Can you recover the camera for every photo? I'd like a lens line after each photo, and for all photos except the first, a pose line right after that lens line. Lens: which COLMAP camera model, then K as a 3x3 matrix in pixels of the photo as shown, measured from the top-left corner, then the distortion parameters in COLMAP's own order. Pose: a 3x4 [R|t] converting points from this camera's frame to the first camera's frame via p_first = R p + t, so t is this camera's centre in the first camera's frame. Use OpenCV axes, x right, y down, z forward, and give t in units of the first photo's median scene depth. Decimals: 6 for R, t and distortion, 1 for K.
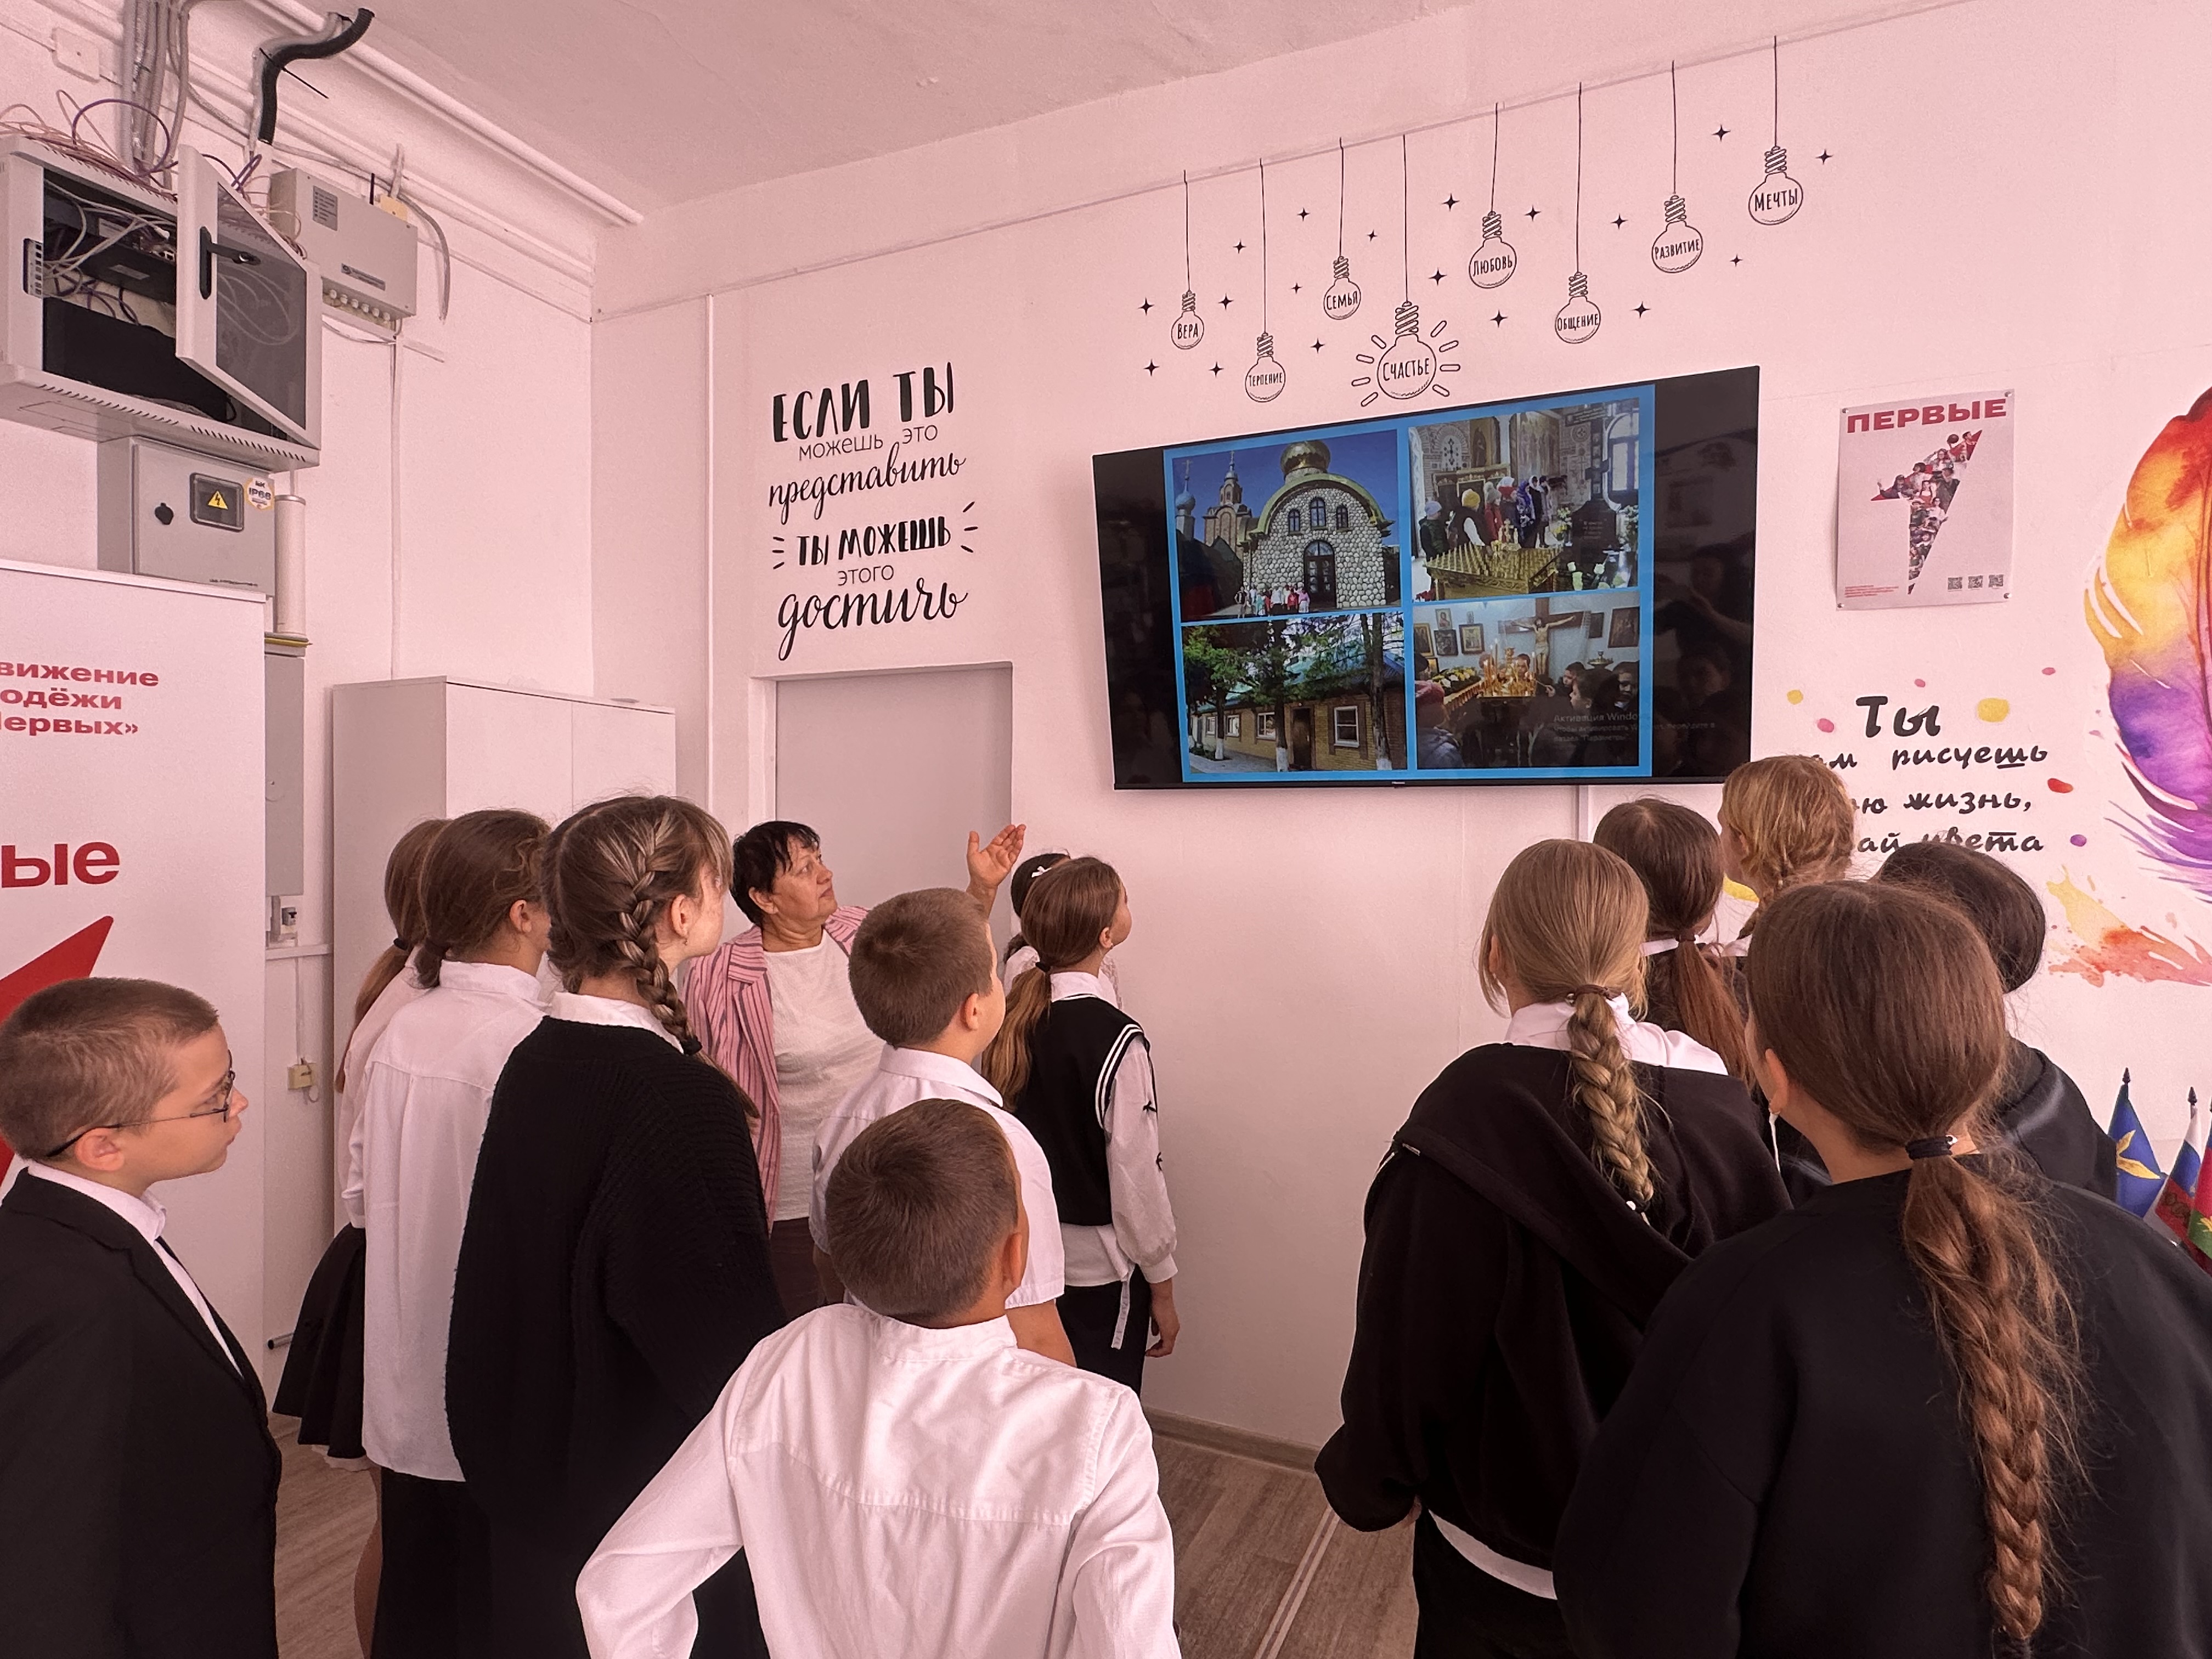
lens RADIAL K [[1208.9, 0, 1098.8], [0, 1208.9, 842.6], [0, 0, 1]] dist [-0.006811, 0.002469]
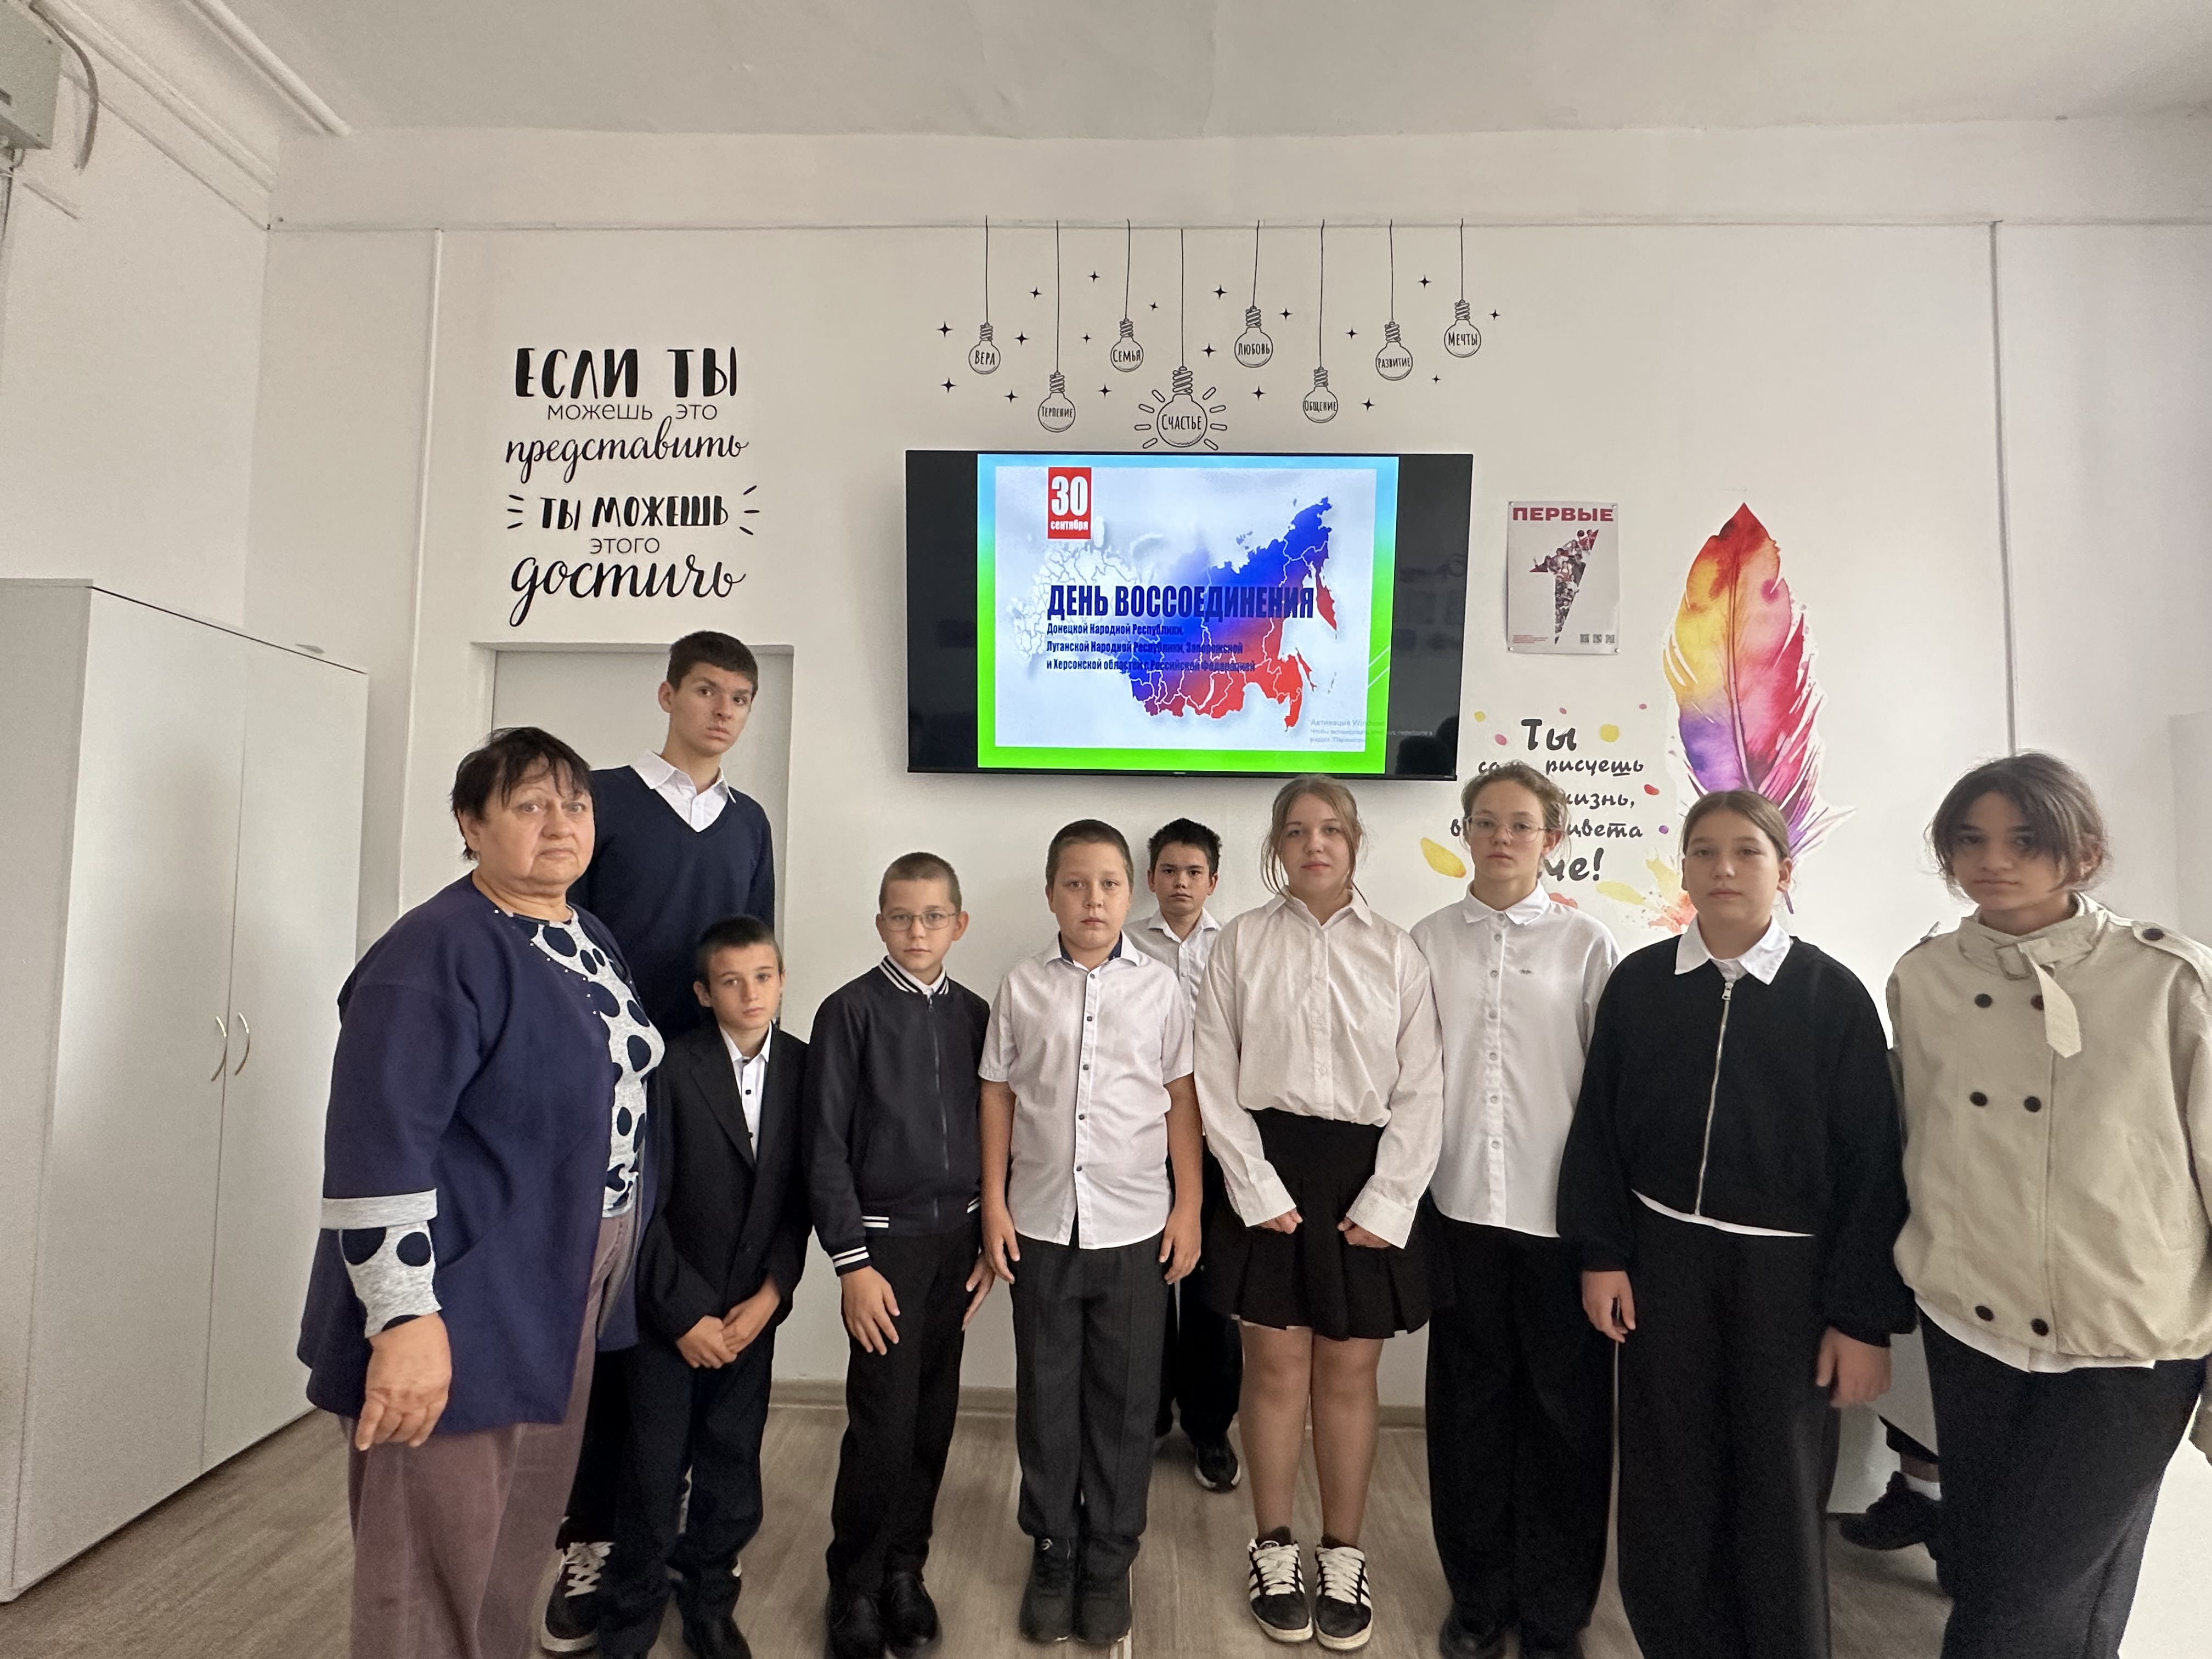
lens RADIAL K [[1069.8, 0, 1106.2], [0, 1069.8, 831.1], [0, 0, 1]] dist [-0.006114, 0.001596]
pose [[0.921162, 0.035754, 0.387533, -0.185351], [-0.010069, 0.997627, -0.068106, 0.067553], [-0.389048, 0.058835, 0.919337, 0.096067]]
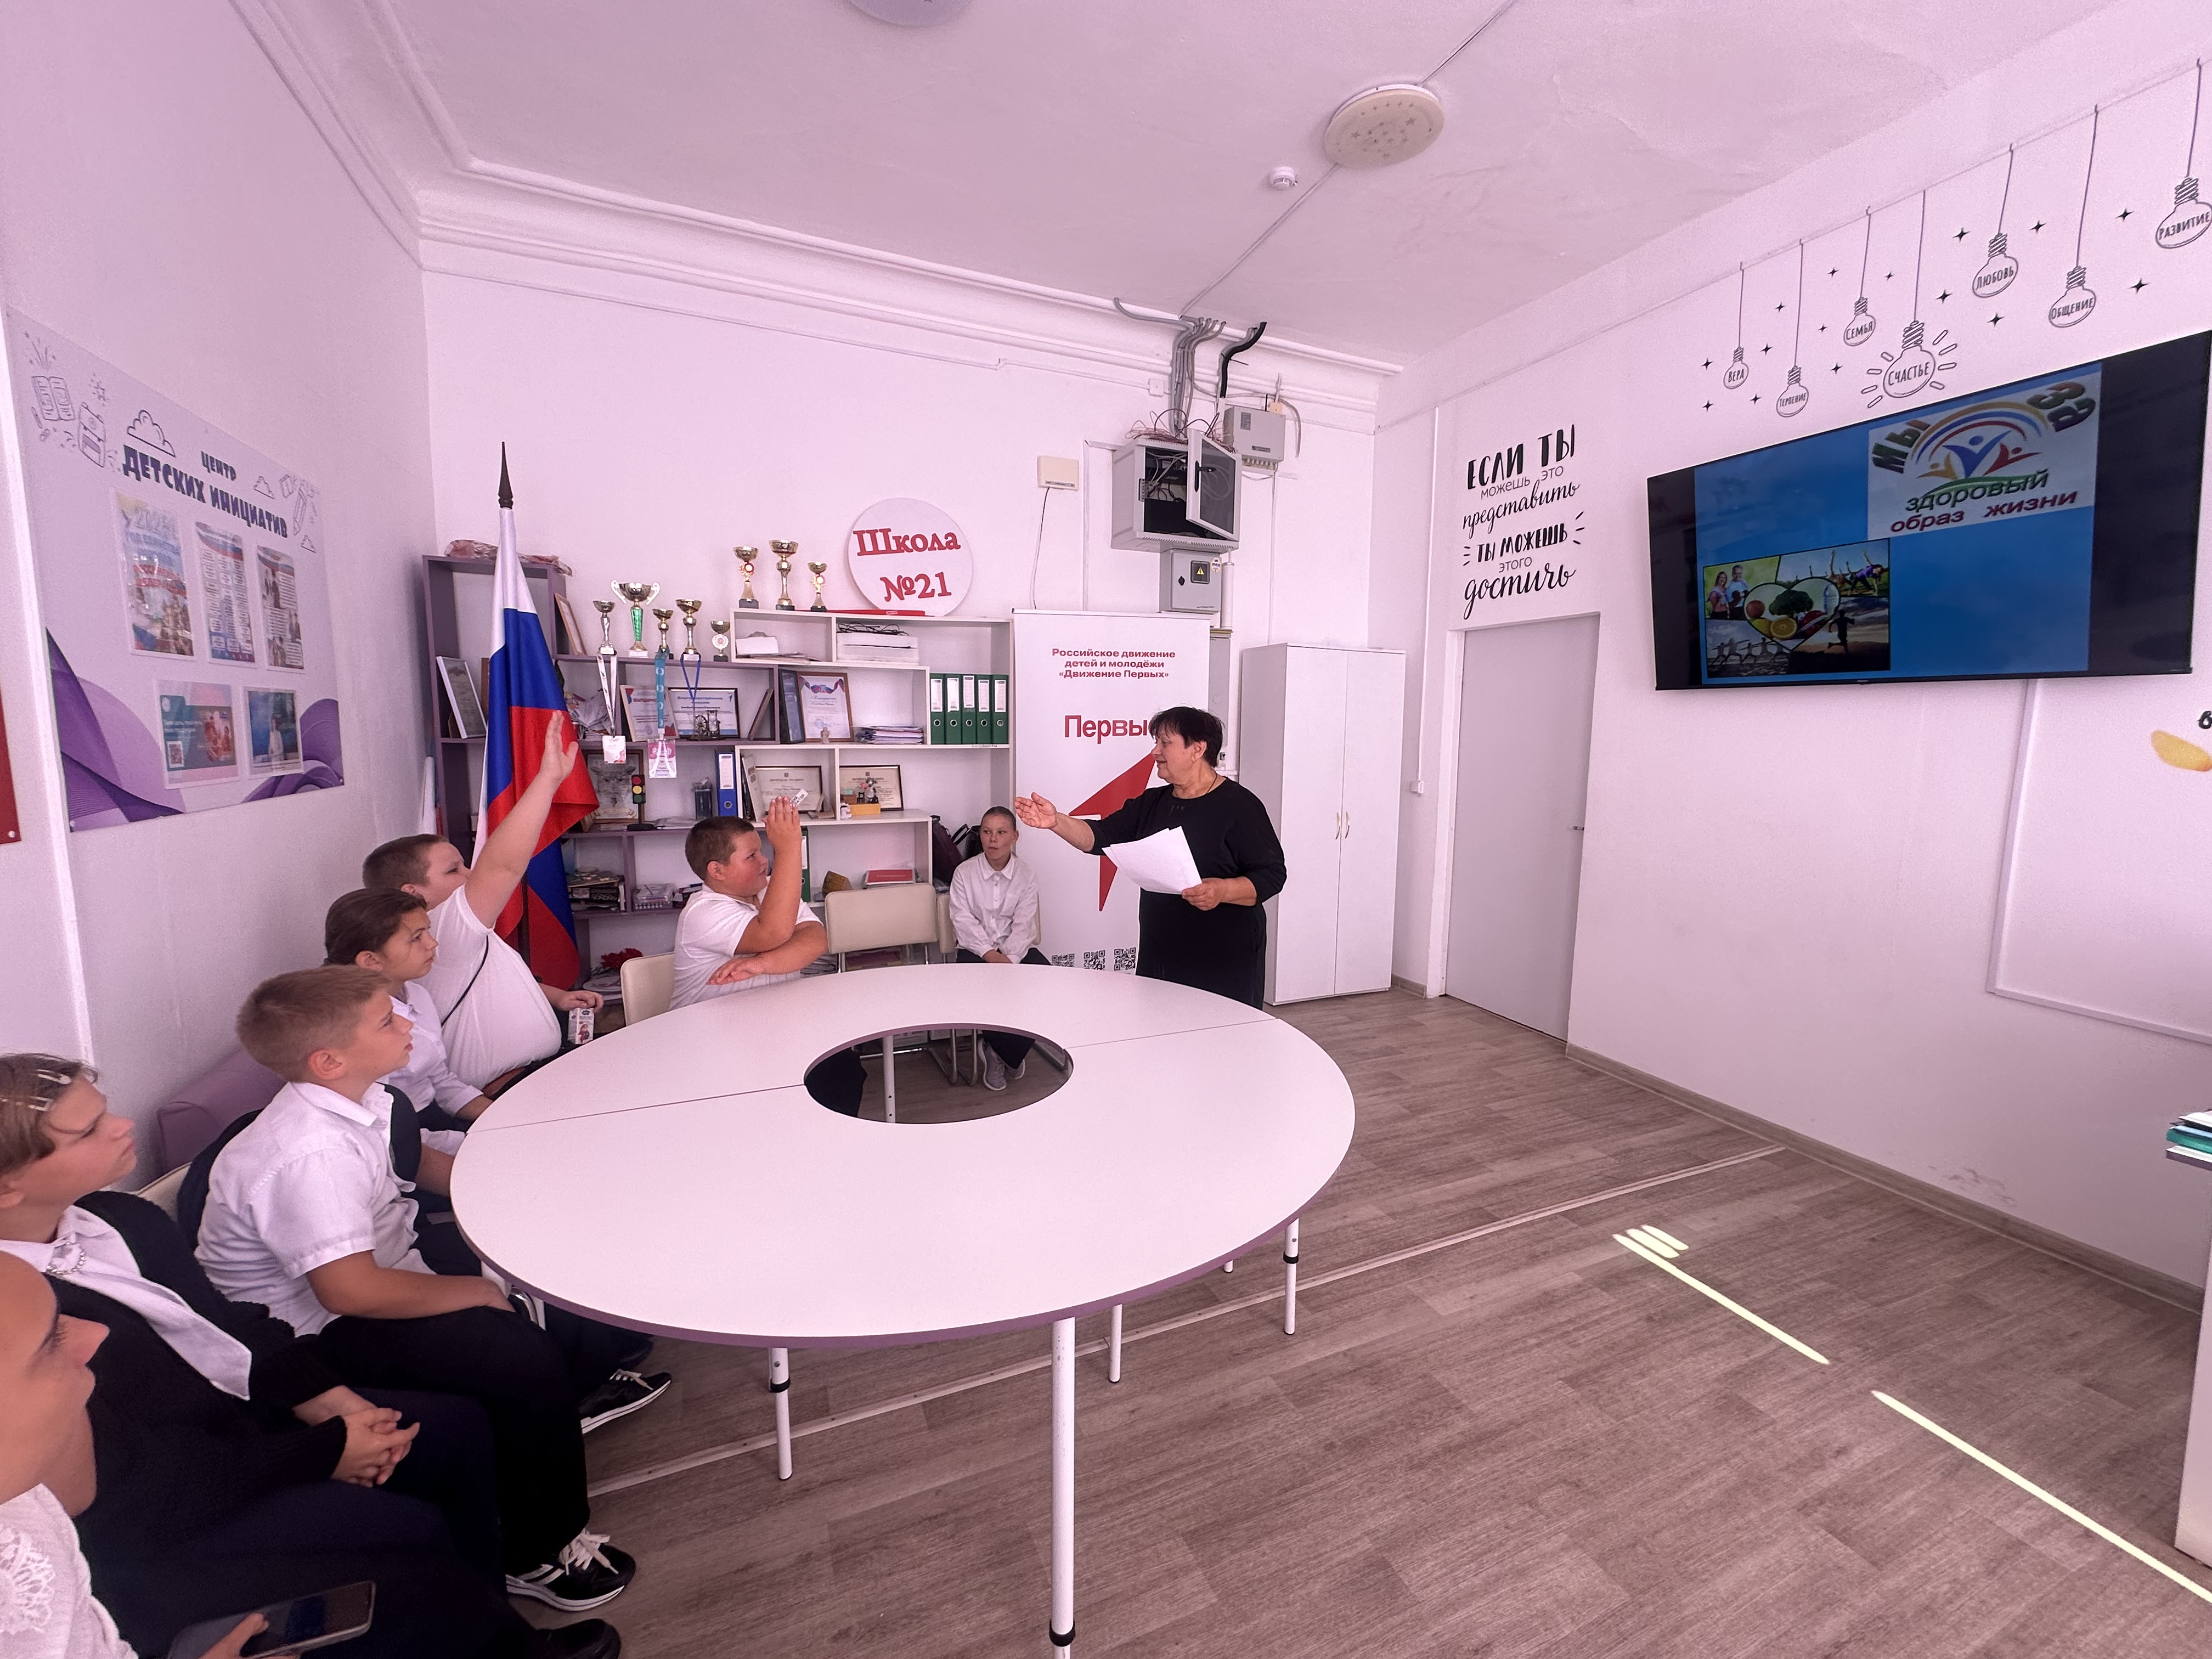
lens RADIAL K [[881.4, 0, 1111.4], [0, 881.4, 826.3], [0, 0, 1]] dist [-0.005709, 0.001241]
pose [[0.739031, 0.080448, -0.668851, 0.273471], [-0.014062, 0.994470, 0.104076, 0.023215], [0.673525, -0.067510, 0.736075, -0.343222]]
